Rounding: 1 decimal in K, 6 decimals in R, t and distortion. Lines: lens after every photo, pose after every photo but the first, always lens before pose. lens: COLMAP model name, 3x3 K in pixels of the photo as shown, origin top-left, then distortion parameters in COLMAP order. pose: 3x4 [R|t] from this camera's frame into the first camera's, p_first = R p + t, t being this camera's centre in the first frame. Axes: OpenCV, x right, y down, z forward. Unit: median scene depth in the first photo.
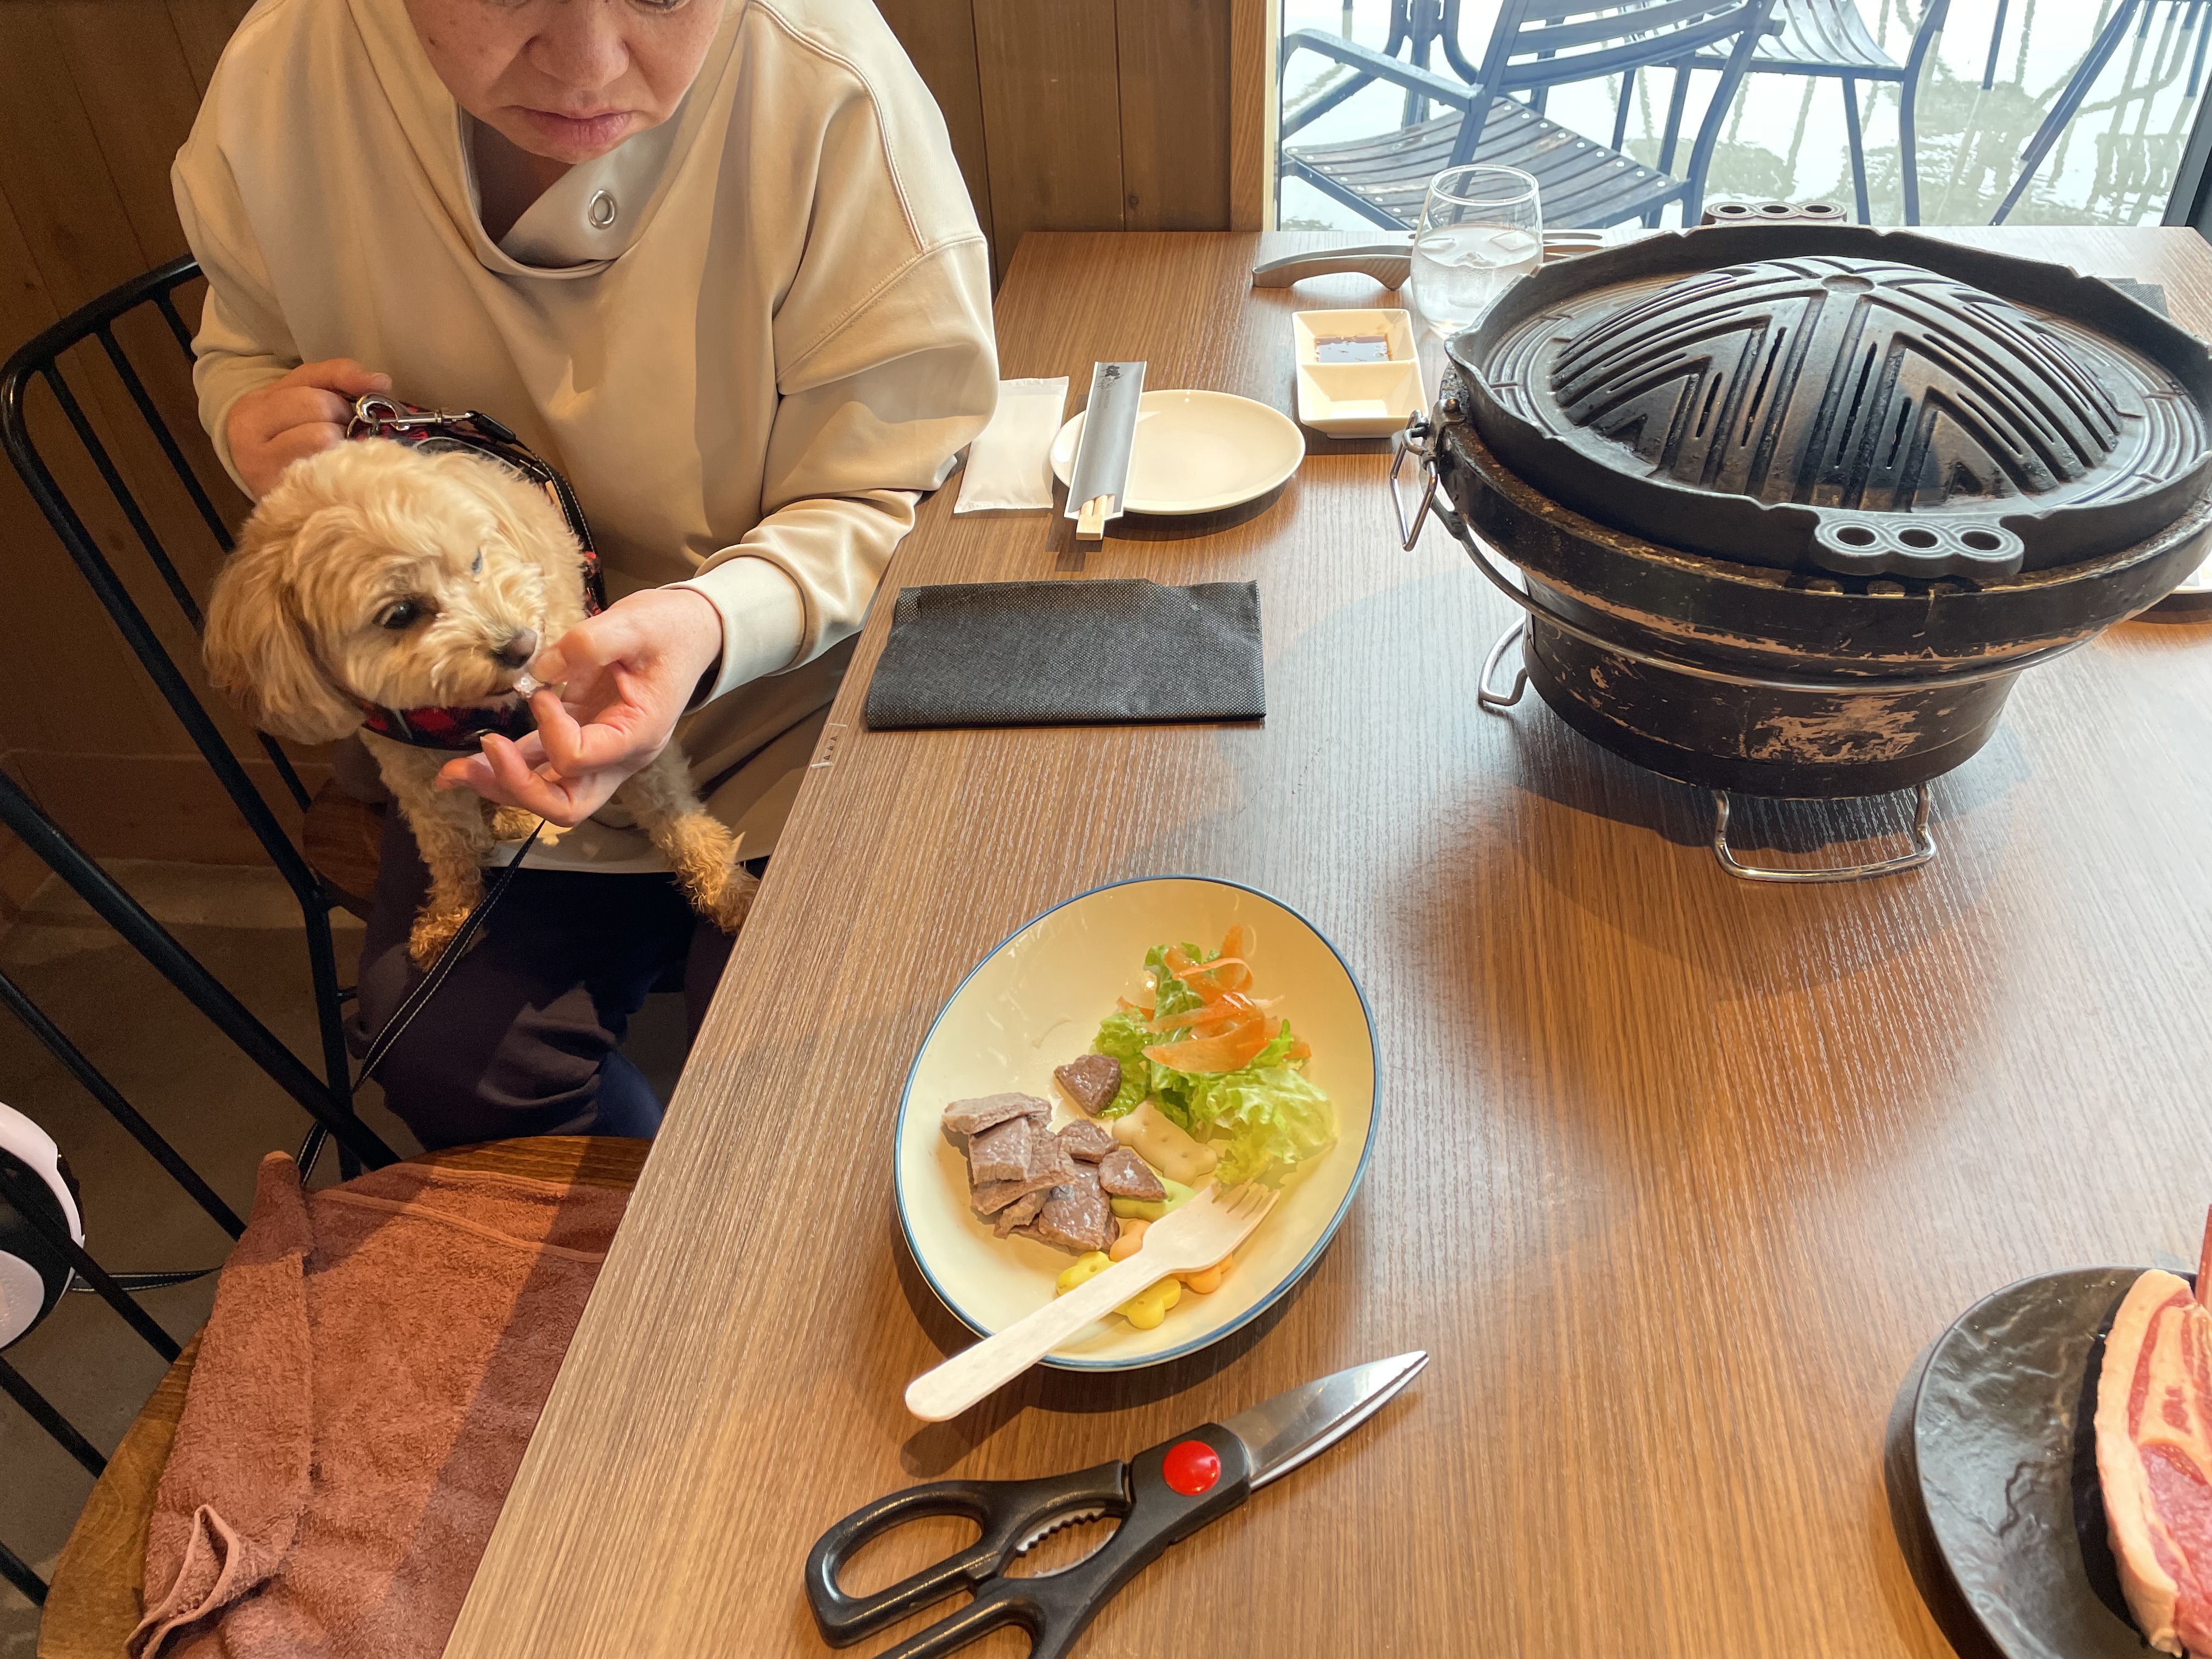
lens RADIAL K [[1682.6, 0, 1111.4], [0, 1682.6, 811.1], [0, 0, 1]] dist [0.085739, -0.101719]
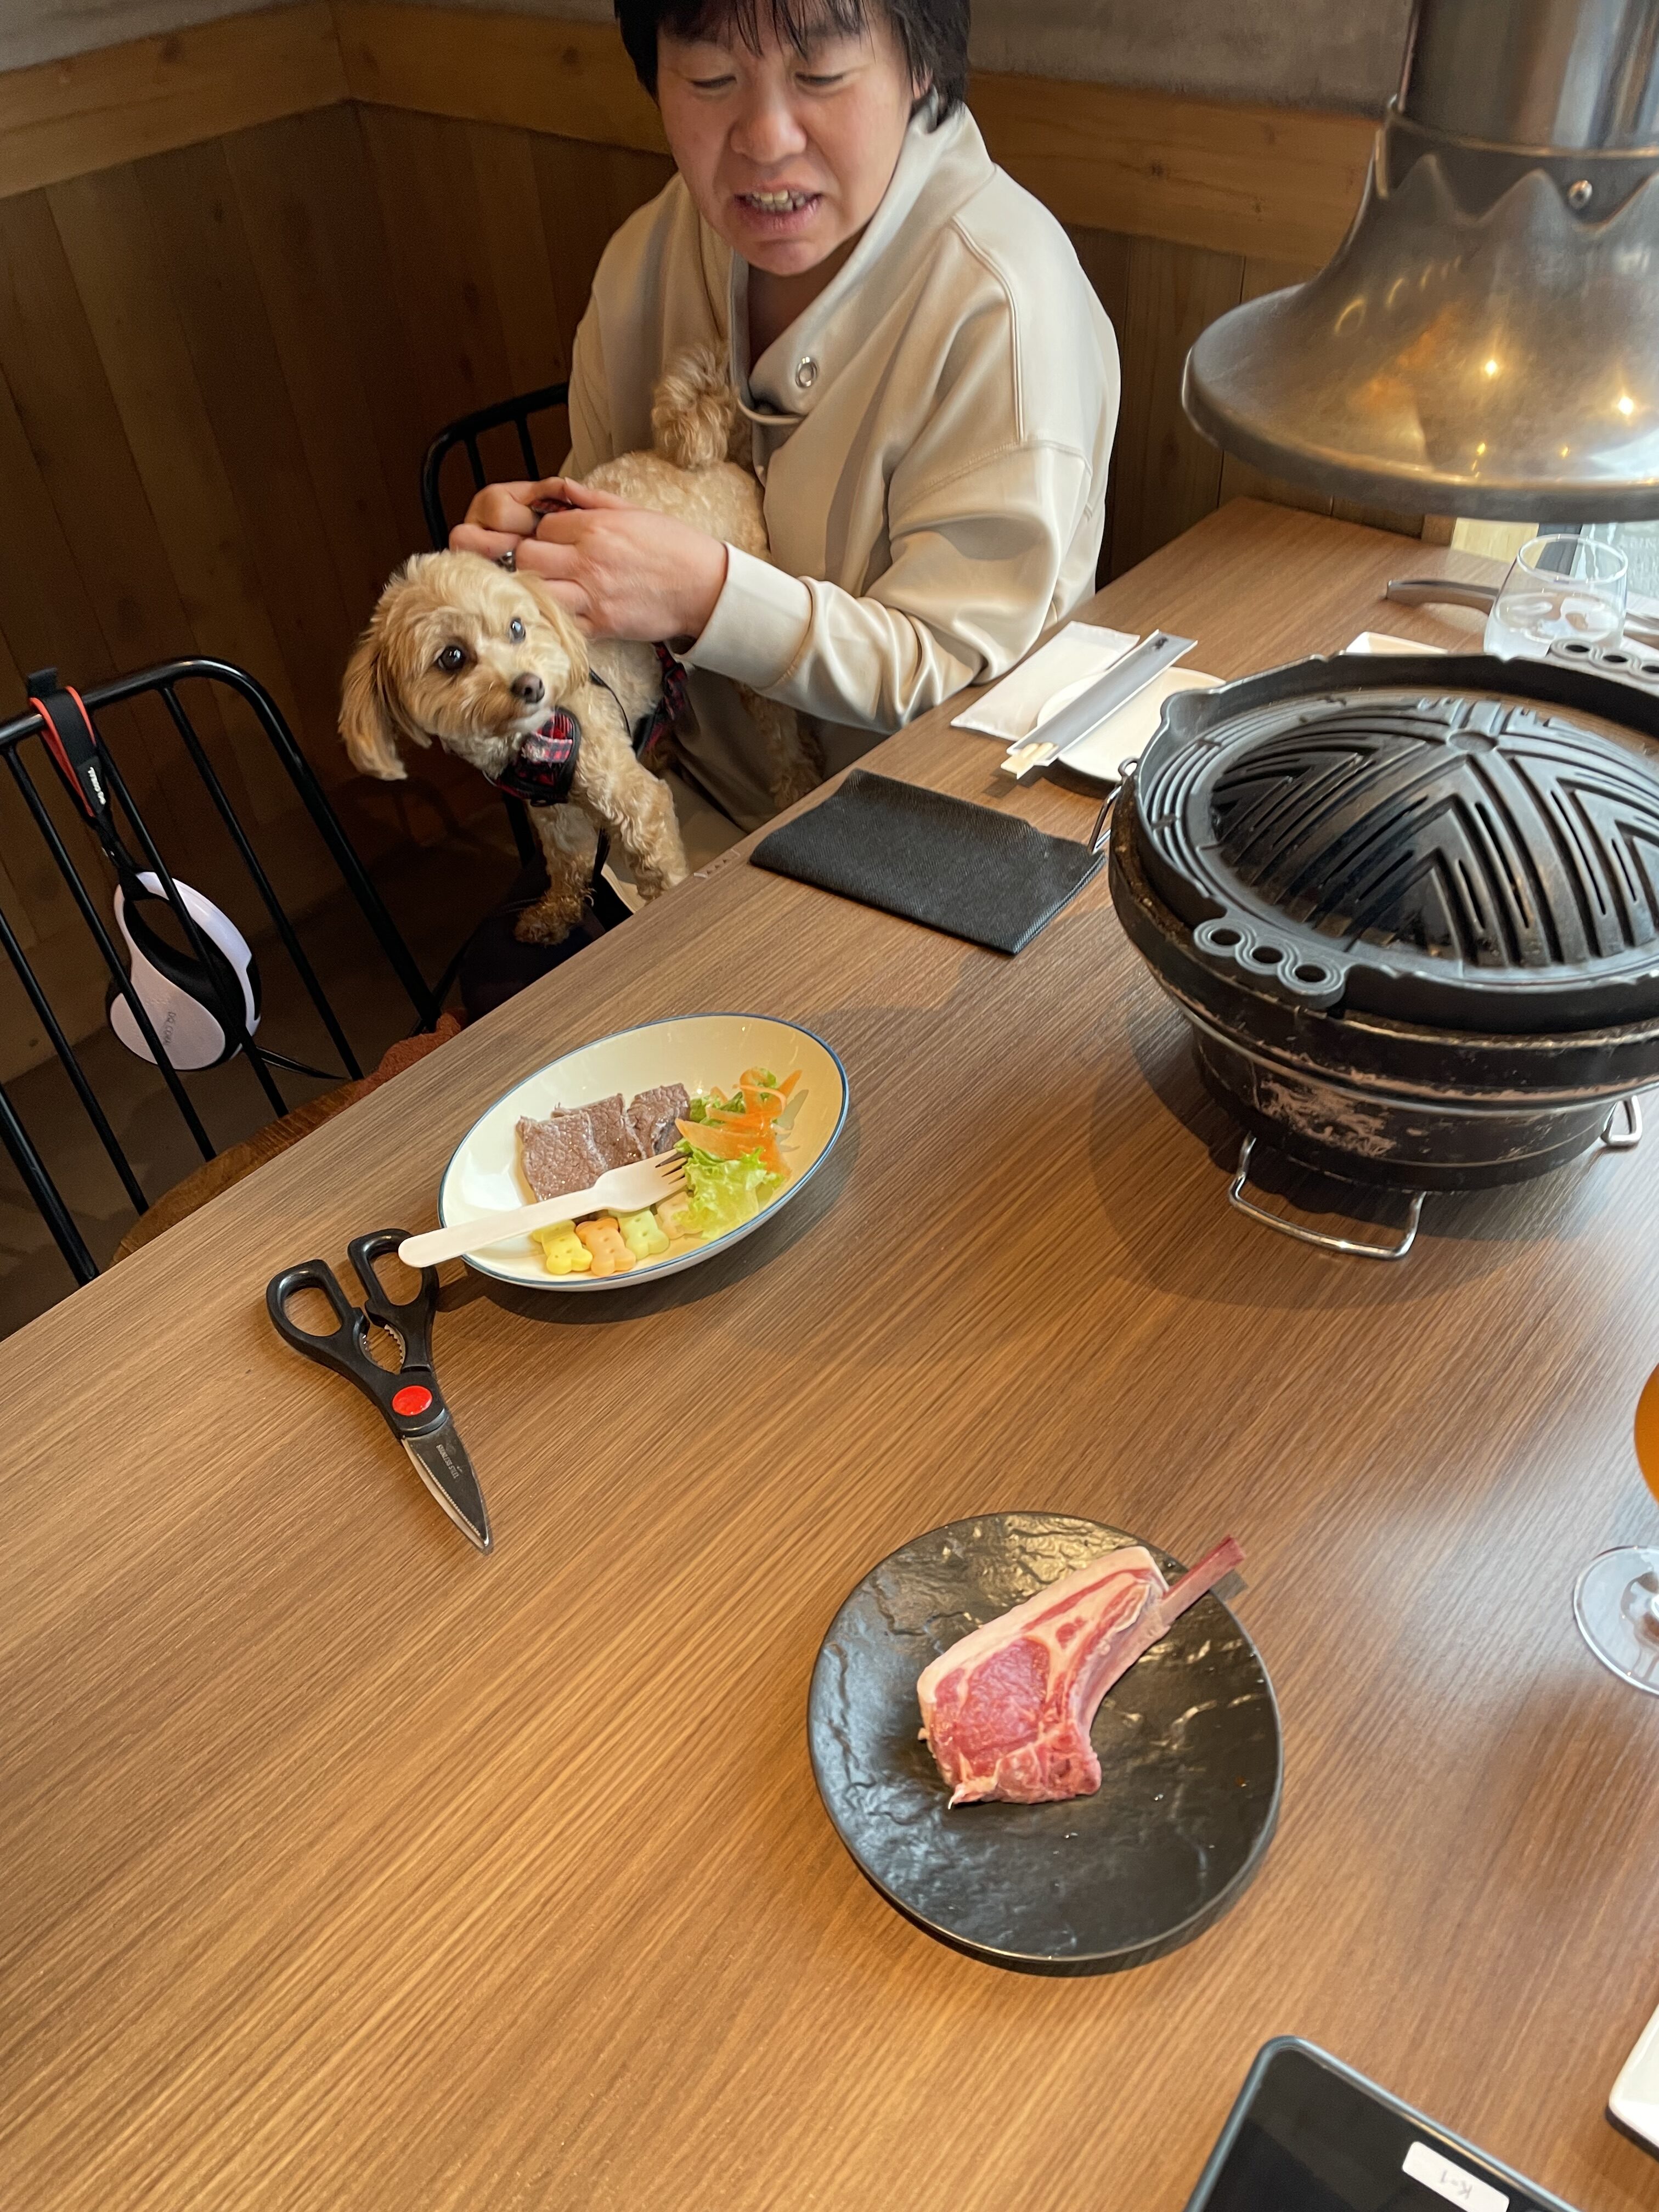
lens RADIAL K [[1697.5, 0, 819.4], [0, 1697.5, 1120.8], [0, 0, 1]] dist [0.069728, -0.105872]
pose [[0.827485, 0.375354, -0.417586, 0.572742], [-0.335934, 0.926880, 0.167457, -0.110737], [0.449908, 0.001713, 0.893073, -0.168715]]
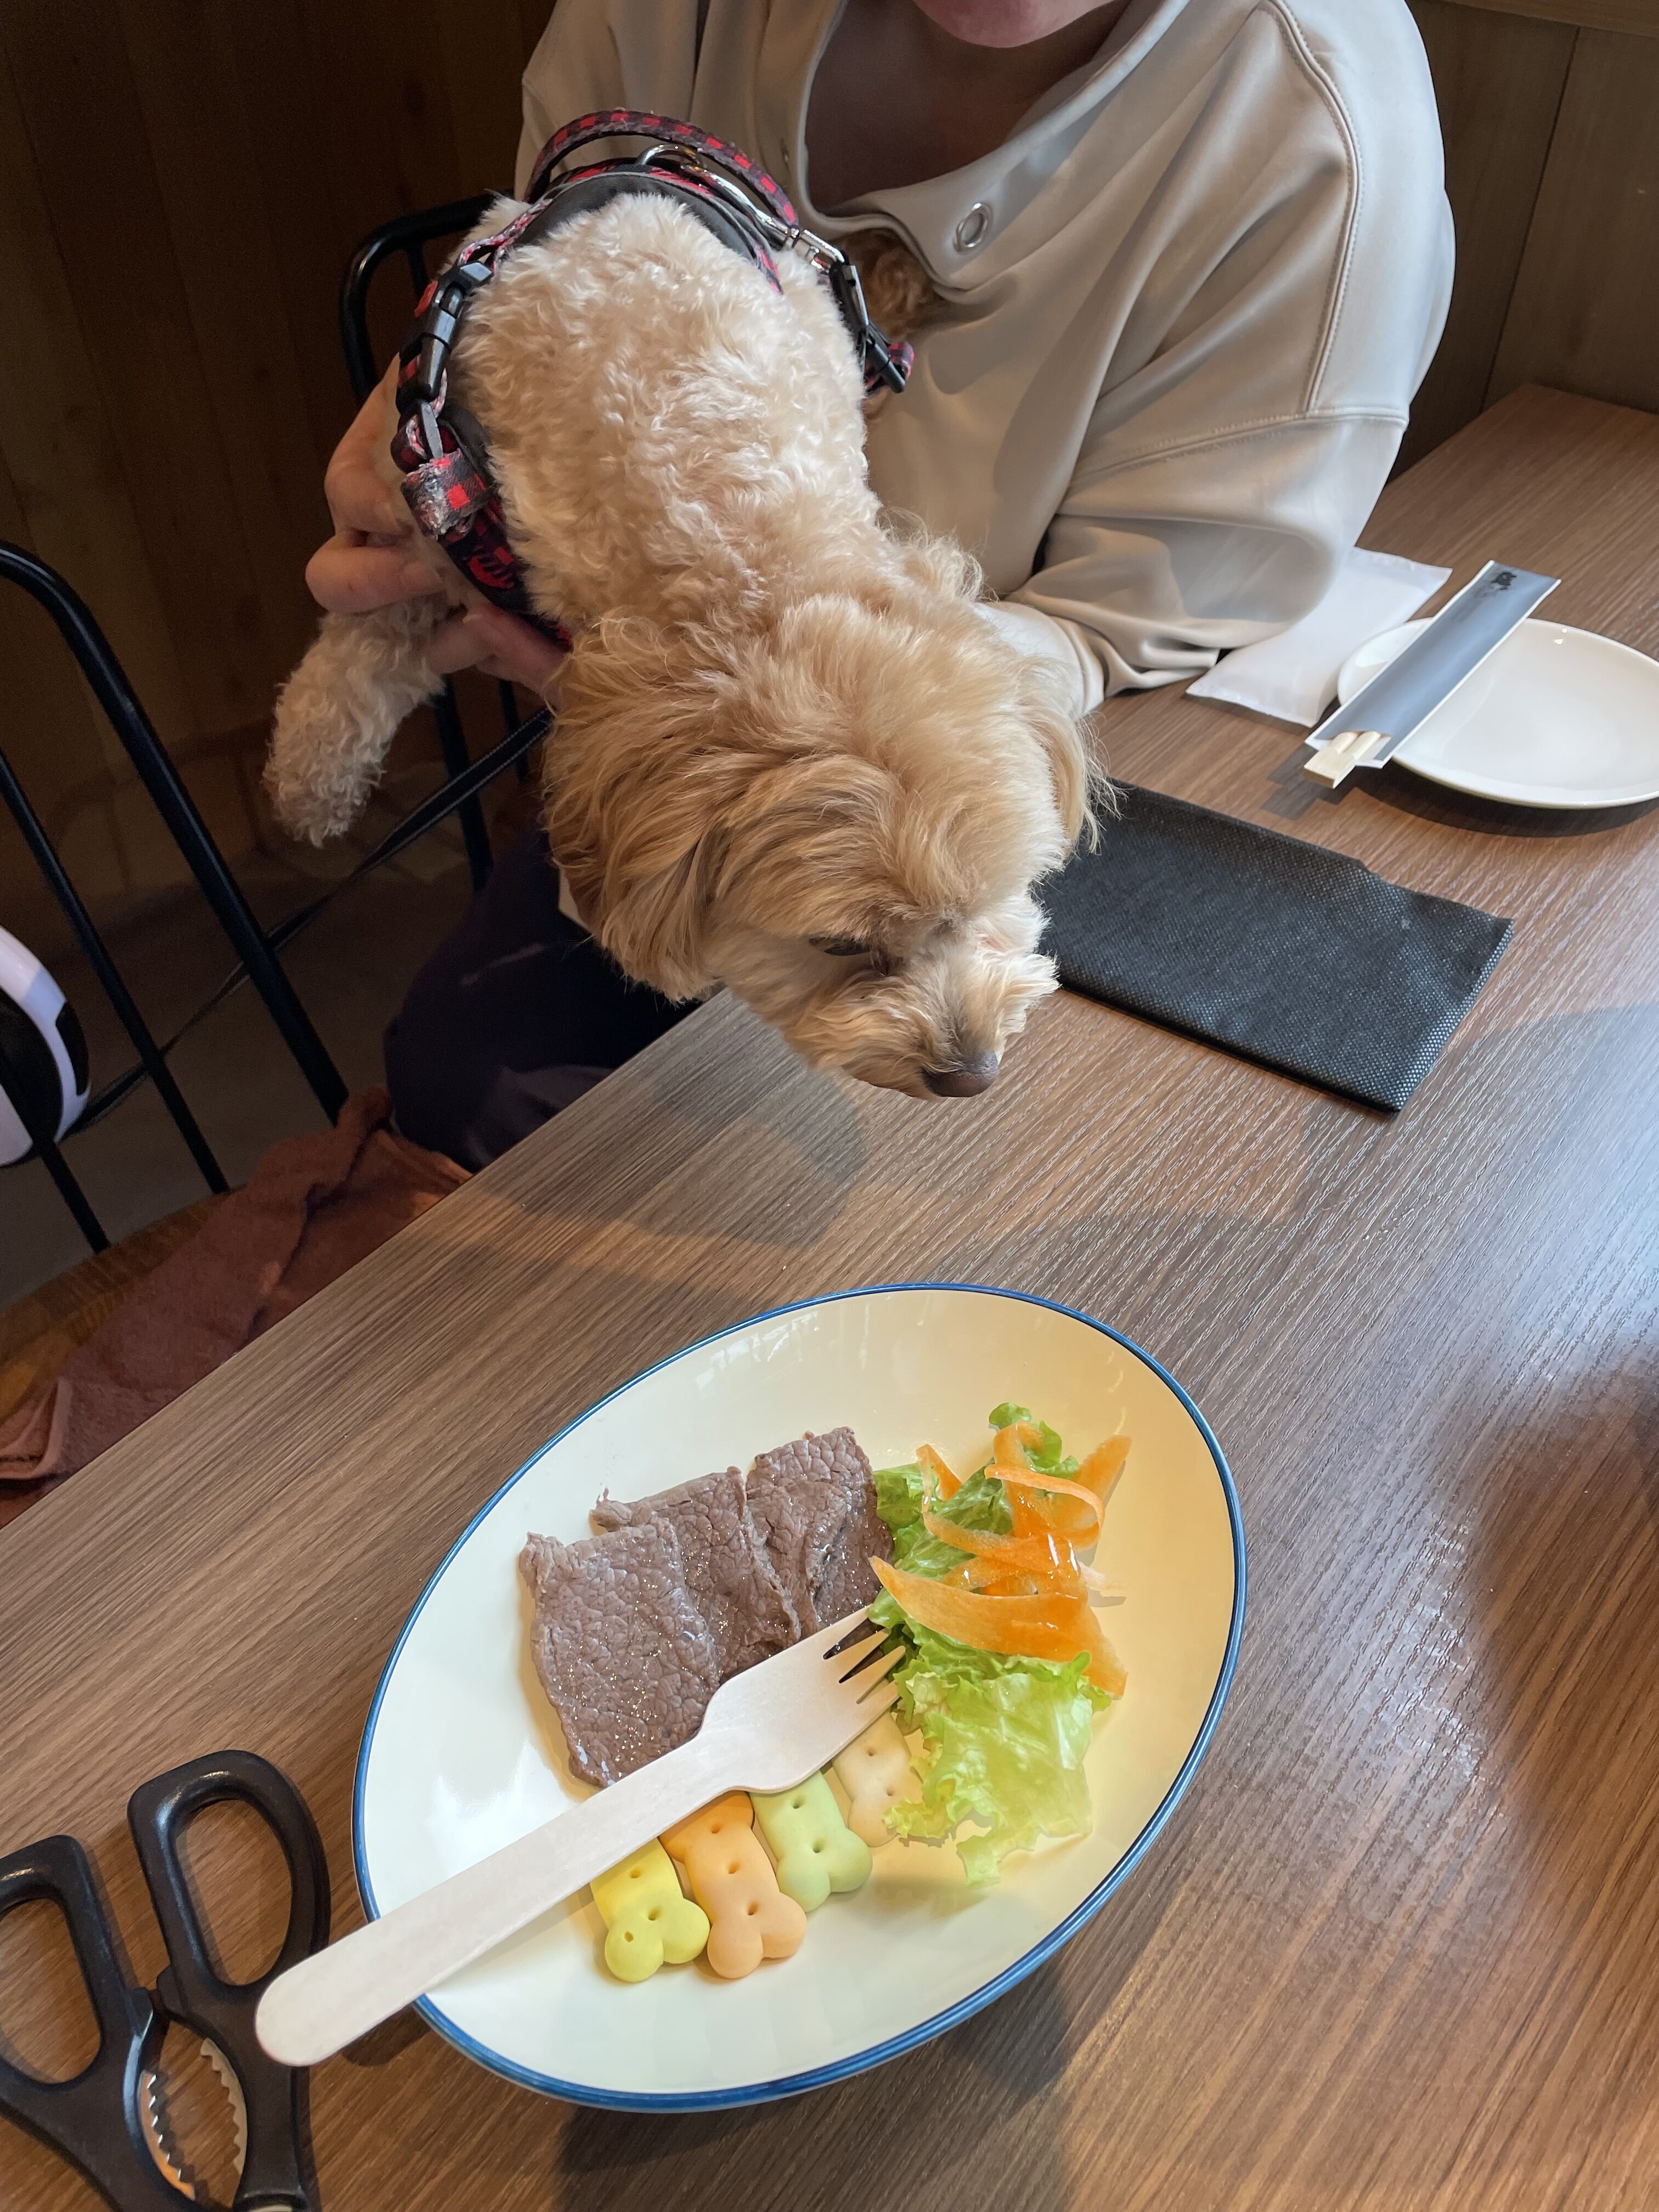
lens RADIAL K [[1661.7, 0, 829.5], [0, 1661.7, 1106.0], [0, 0, 1]] dist [0.074098, -0.109442]
pose [[0.841022, 0.403240, -0.360664, 0.151614], [-0.369432, 0.915090, 0.161648, -0.089038], [0.395223, -0.002709, 0.918581, 0.316747]]
